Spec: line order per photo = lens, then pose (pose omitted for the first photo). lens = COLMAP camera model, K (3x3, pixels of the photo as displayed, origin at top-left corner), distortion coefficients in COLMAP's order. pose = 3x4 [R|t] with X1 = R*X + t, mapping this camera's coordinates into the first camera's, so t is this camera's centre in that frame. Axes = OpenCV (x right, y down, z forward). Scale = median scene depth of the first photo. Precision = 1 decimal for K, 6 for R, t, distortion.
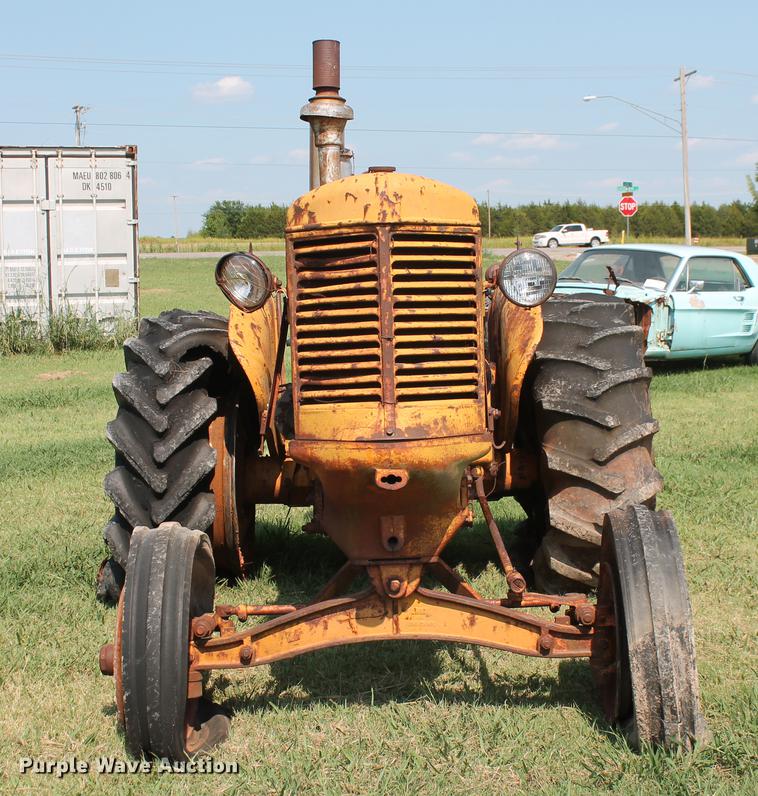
lens RADIAL K [[1478.6, 0, 380.3], [0, 1478.6, 400.4], [0, 0, 1]] dist [-0.159814, 0.000000]
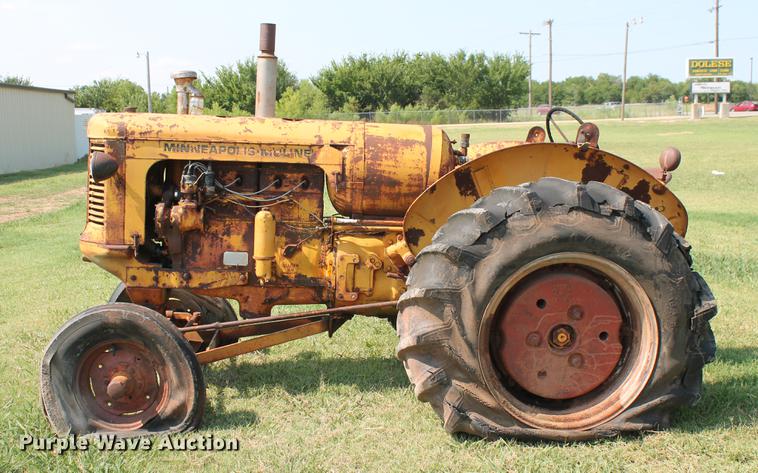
lens RADIAL K [[908.3, 0, 386.1], [0, 908.3, 239.4], [0, 0, 1]] dist [-0.105836, 0.000000]
pose [[0.047671, 0.143595, -0.988488, 1.308504], [-0.069091, 0.987717, 0.140151, -0.183430], [0.996471, 0.061615, 0.057006, 1.341139]]
